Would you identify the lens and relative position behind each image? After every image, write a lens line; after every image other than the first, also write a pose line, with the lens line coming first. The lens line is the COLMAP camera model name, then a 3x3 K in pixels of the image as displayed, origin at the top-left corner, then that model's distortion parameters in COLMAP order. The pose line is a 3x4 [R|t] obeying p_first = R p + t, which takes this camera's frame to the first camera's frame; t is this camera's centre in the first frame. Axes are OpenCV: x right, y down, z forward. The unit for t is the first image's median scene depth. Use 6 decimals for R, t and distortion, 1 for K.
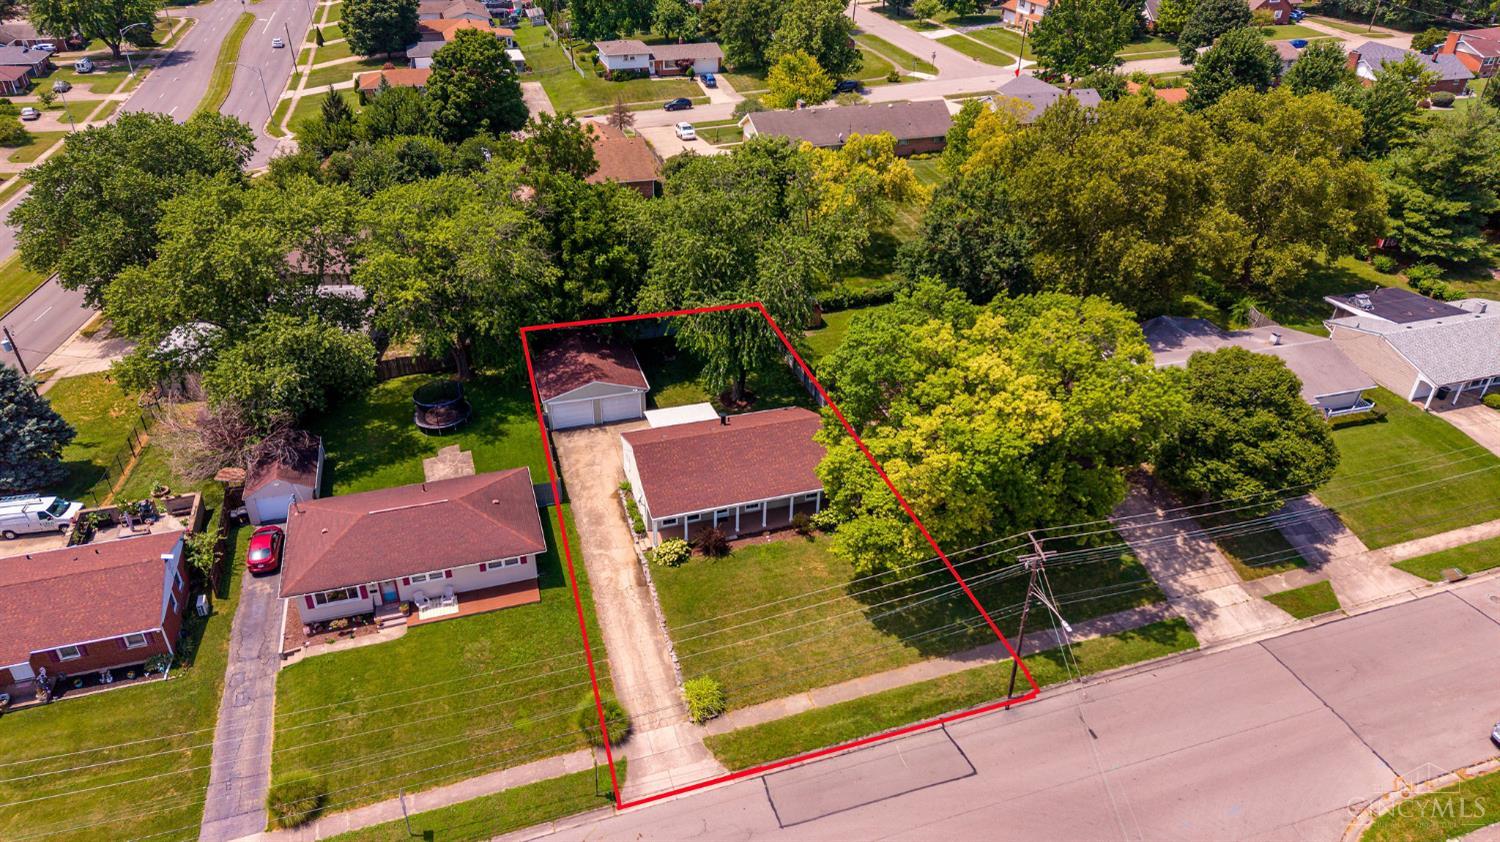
lens RADIAL K [[1014.4, 0, 750.0], [0, 1014.4, 421.0], [0, 0, 1]] dist [0.044101, -0.047614]
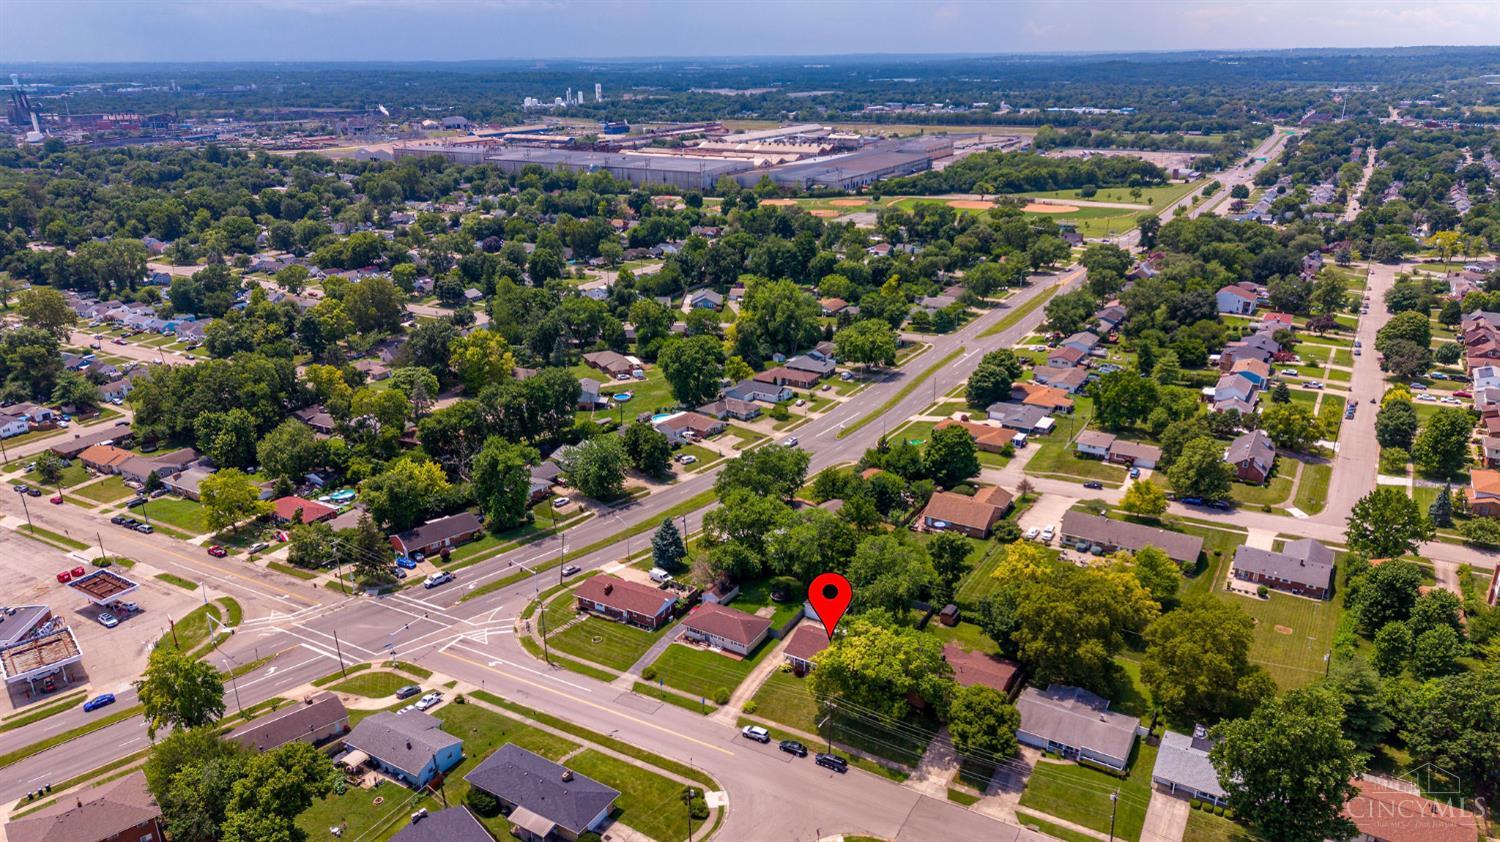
lens RADIAL K [[990.7, 0, 739.4], [0, 990.7, 393.5], [0, 0, 1]] dist [0.081988, -0.111524]
pose [[0.661868, 0.216699, -0.717616, 1.557754], [-0.374342, 0.924942, -0.065955, -0.320793], [0.649461, 0.312288, 0.693309, -1.148610]]
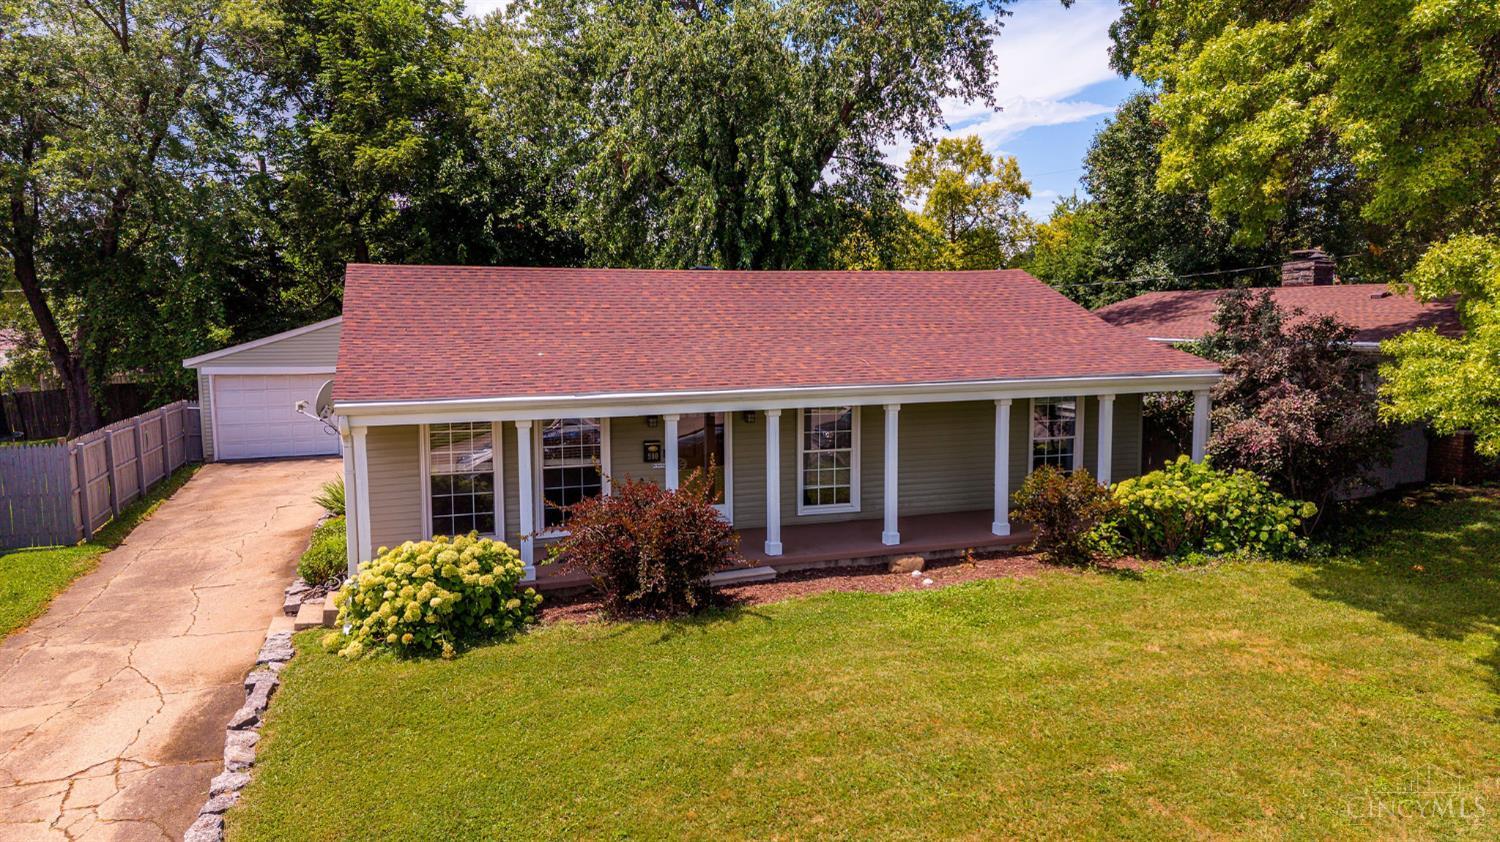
lens RADIAL K [[1014.4, 0, 750.0], [0, 1014.4, 421.0], [0, 0, 1]] dist [0.044101, -0.047614]
pose [[0.999546, -0.010324, 0.028322, -0.023152], [0.021752, 0.897484, -0.440511, 0.177672], [-0.020871, 0.440927, 0.897300, 0.782479]]
